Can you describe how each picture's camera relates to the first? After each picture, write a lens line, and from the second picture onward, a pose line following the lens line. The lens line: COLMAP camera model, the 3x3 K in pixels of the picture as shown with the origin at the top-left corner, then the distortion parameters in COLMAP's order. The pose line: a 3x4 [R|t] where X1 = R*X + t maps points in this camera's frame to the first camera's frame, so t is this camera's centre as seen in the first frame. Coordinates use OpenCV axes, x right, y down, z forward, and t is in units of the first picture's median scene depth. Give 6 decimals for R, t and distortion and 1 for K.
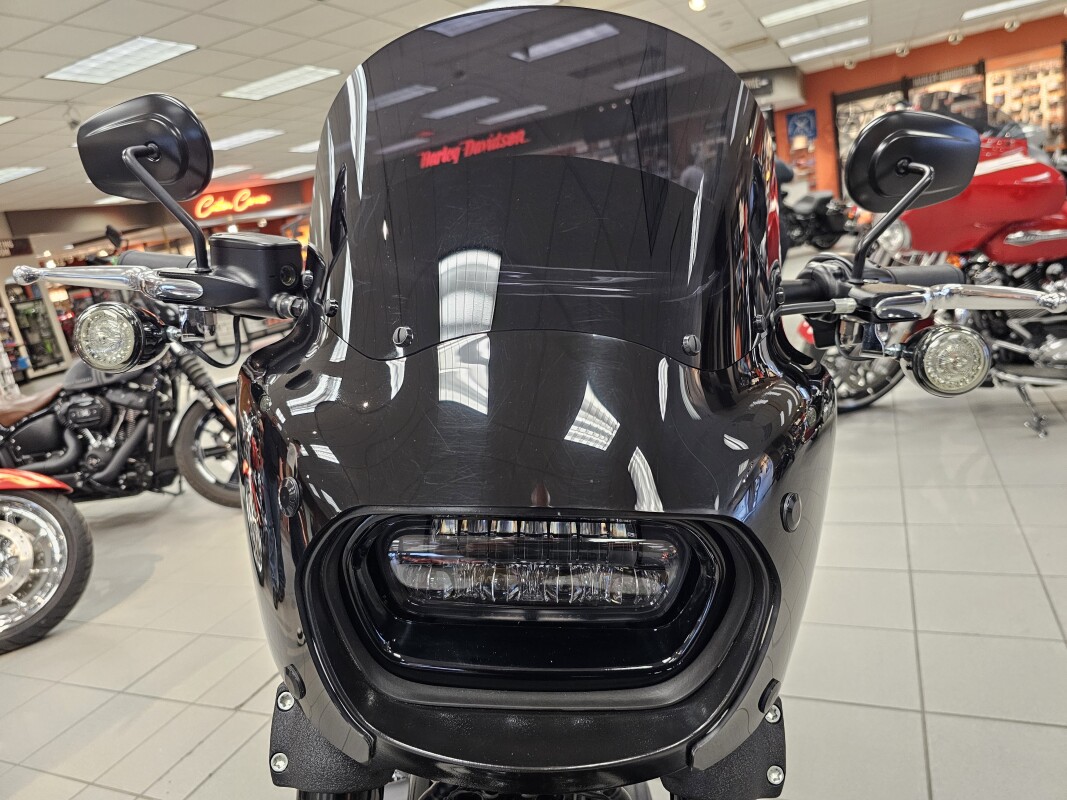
lens RADIAL K [[733.9, 0, 533.5], [0, 733.9, 400.0], [0, 0, 1]] dist [0.033940, -0.040458]
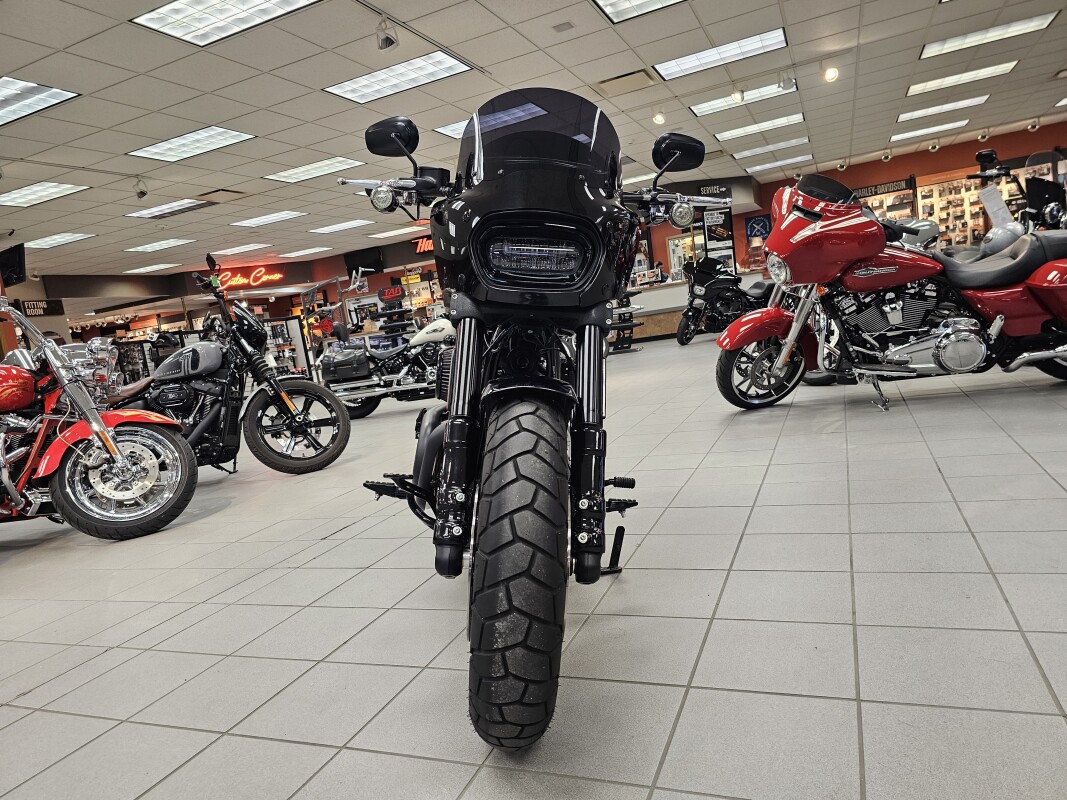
lens RADIAL K [[719.2, 0, 529.1], [0, 719.2, 403.3], [0, 0, 1]] dist [0.052156, -0.046951]
pose [[0.999379, 0.030446, 0.017746, -0.003928], [-0.028071, 0.992200, -0.121452, 0.077648], [-0.021305, 0.120879, 0.992439, -0.125680]]
